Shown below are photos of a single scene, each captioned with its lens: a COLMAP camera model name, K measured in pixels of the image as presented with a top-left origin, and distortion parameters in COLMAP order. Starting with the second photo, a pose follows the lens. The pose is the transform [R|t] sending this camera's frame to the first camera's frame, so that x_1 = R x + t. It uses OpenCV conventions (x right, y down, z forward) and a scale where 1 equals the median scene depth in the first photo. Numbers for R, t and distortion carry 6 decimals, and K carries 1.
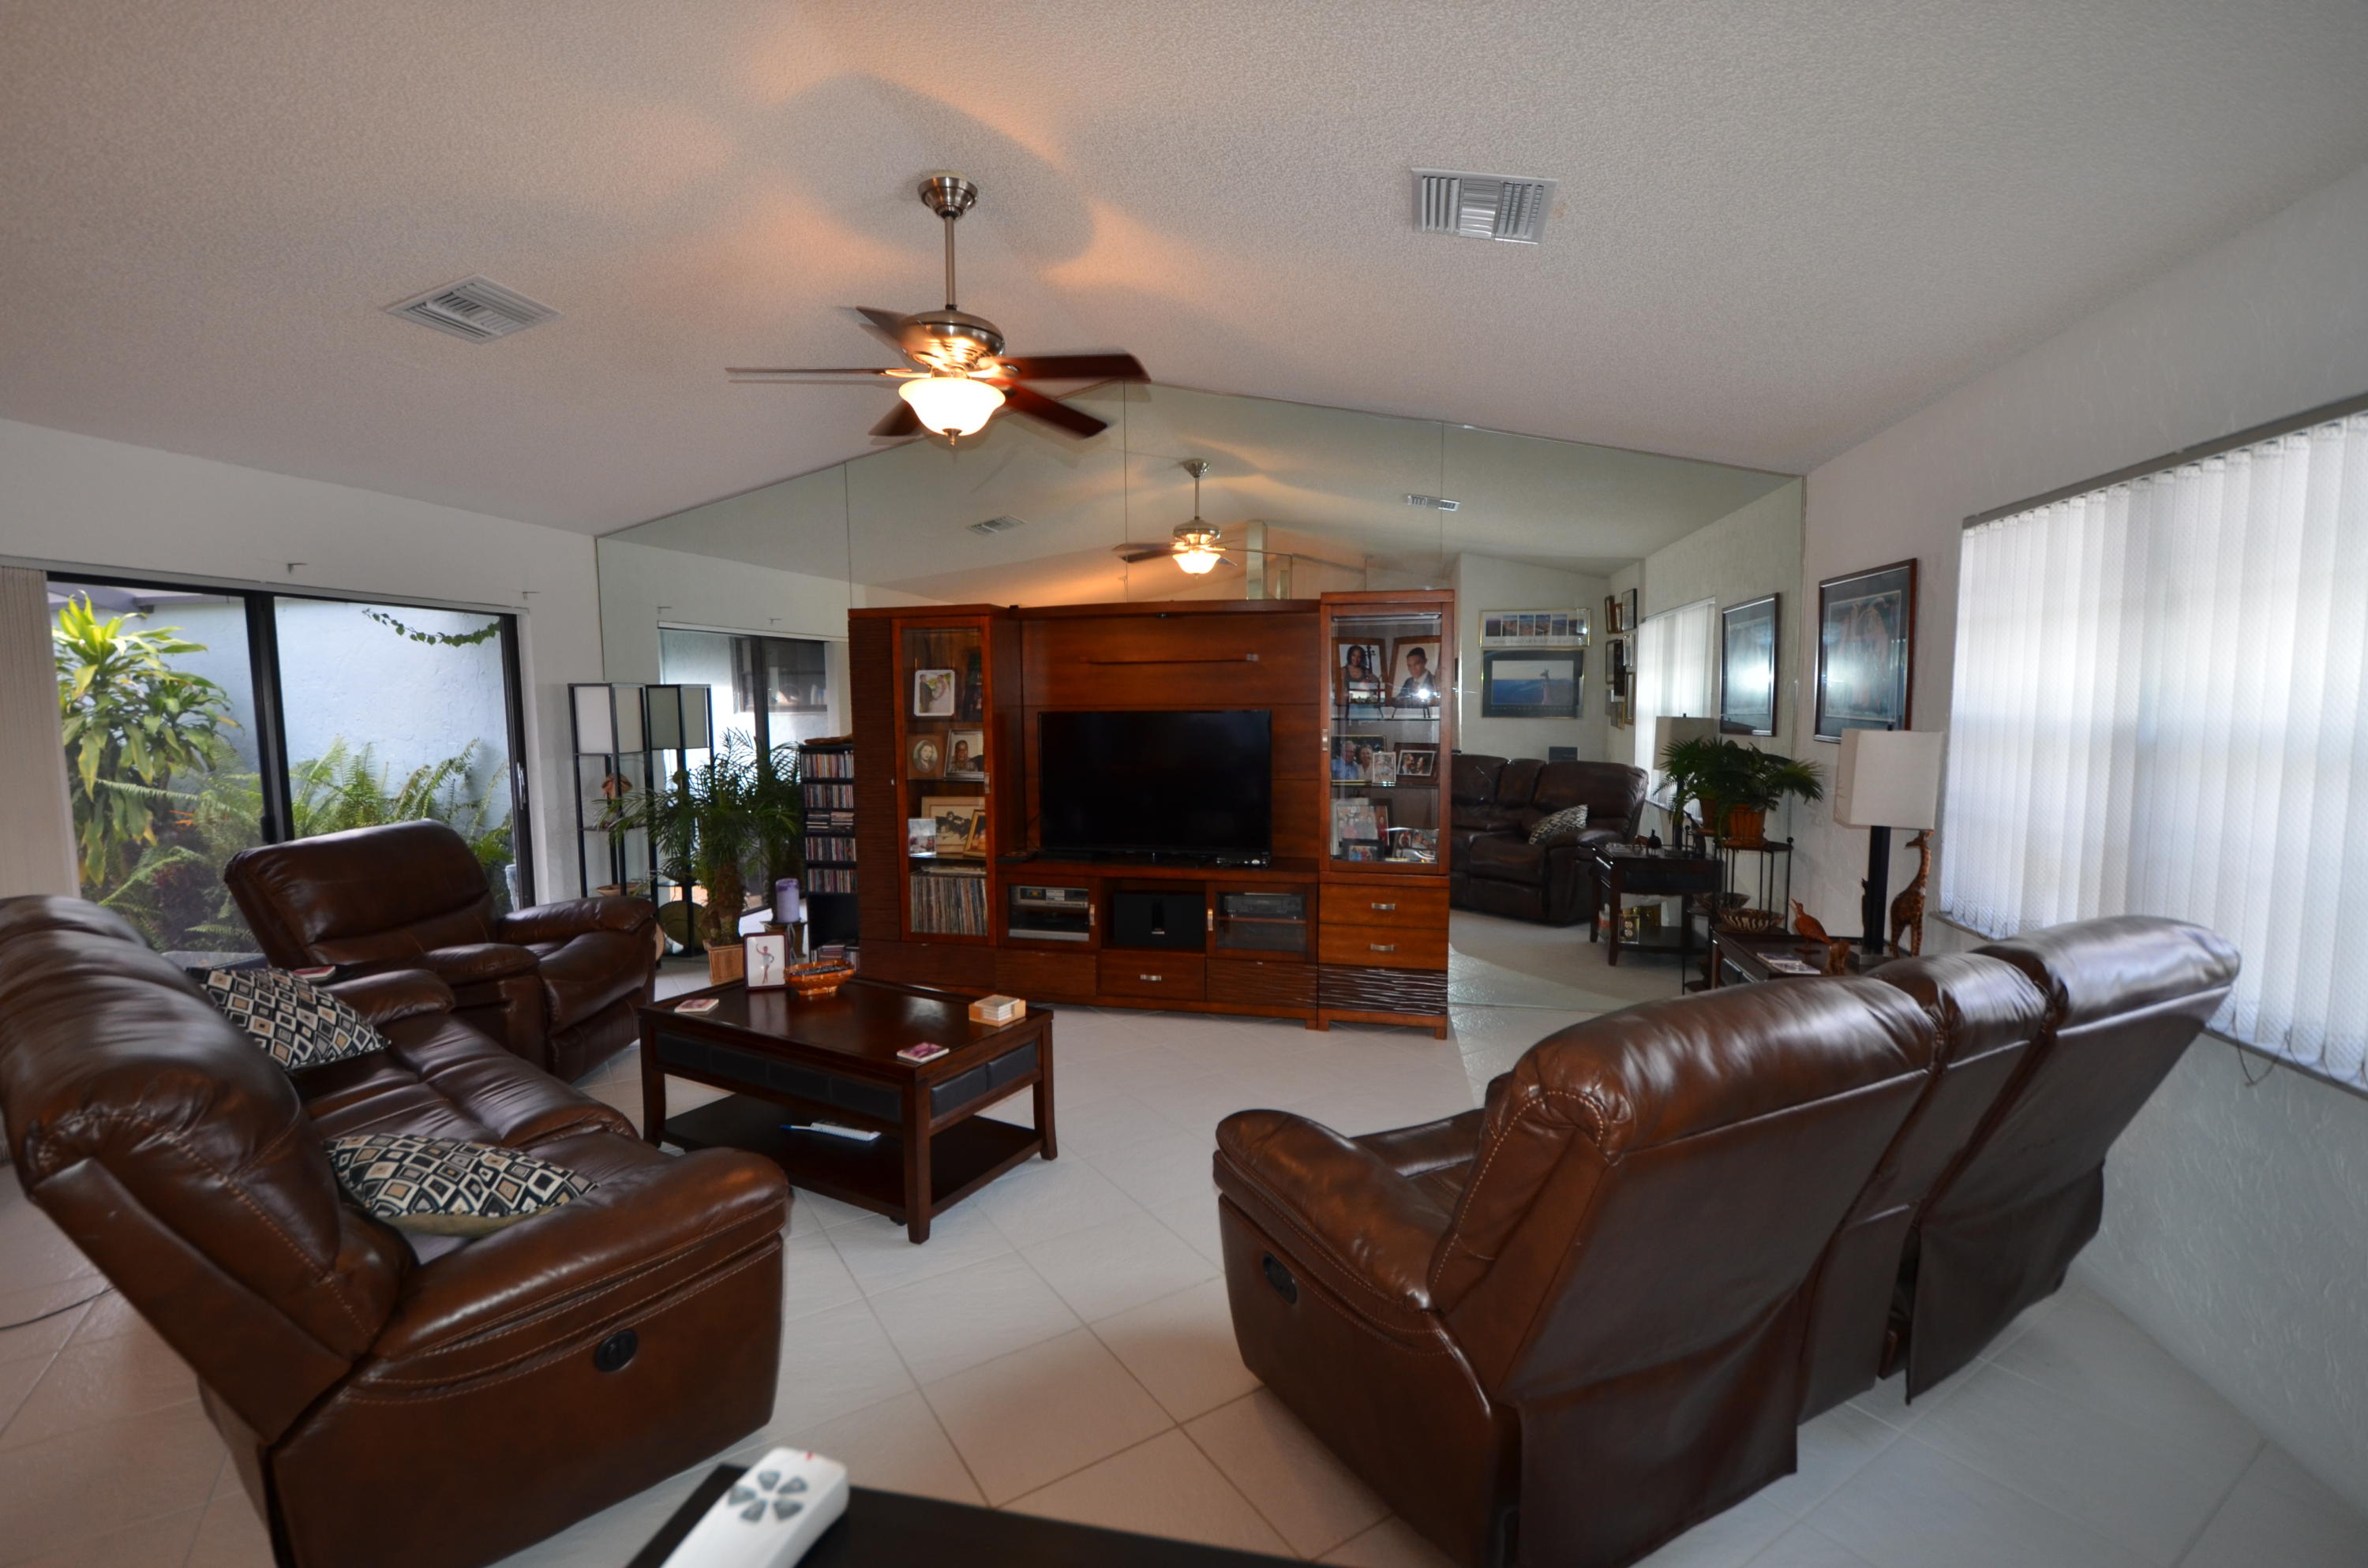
lens RADIAL K [[1037.4, 0, 1176.3], [0, 1037.4, 793.2], [0, 0, 1]] dist [0.011432, -0.008582]
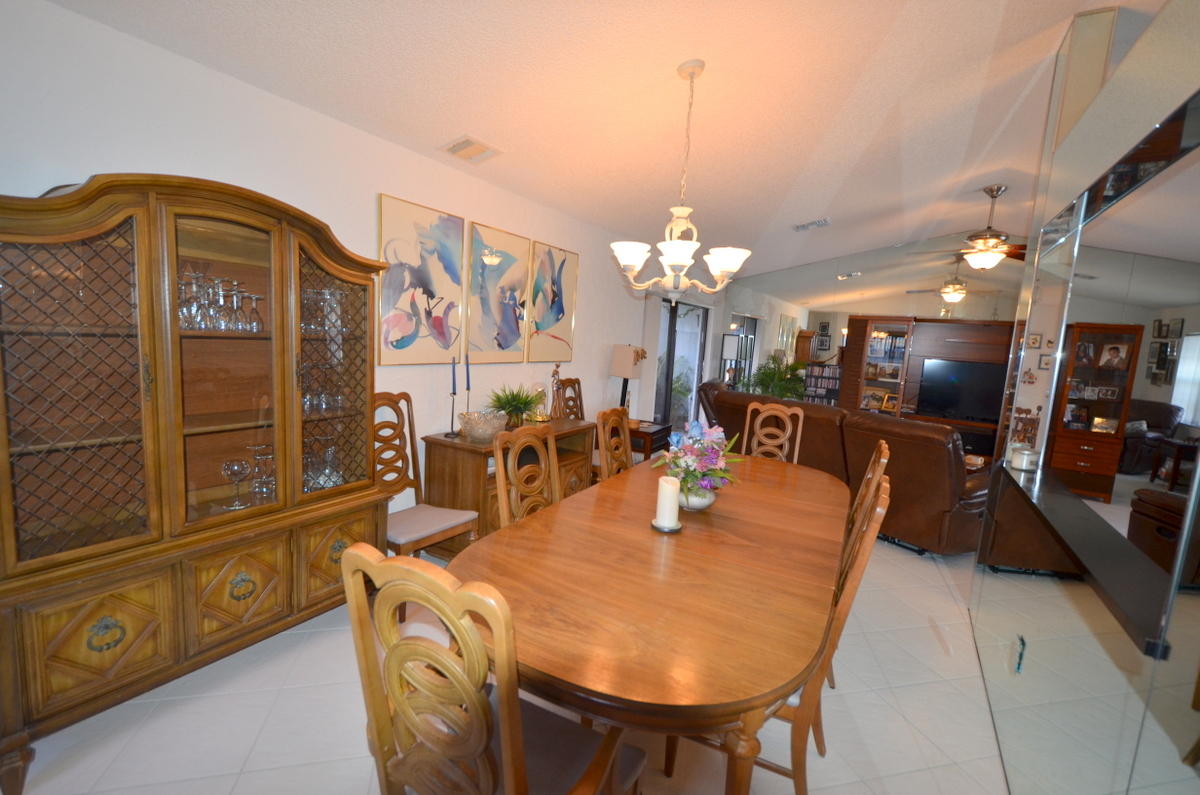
lens RADIAL K [[525.8, 0, 596.1], [0, 525.8, 402.2], [0, 0, 1]] dist [0.011432, -0.008582]
pose [[0.946670, 0.108370, -0.303434, -0.491339], [-0.099027, 0.994018, 0.046059, 0.050327], [0.306610, -0.013555, 0.951739, -0.517883]]
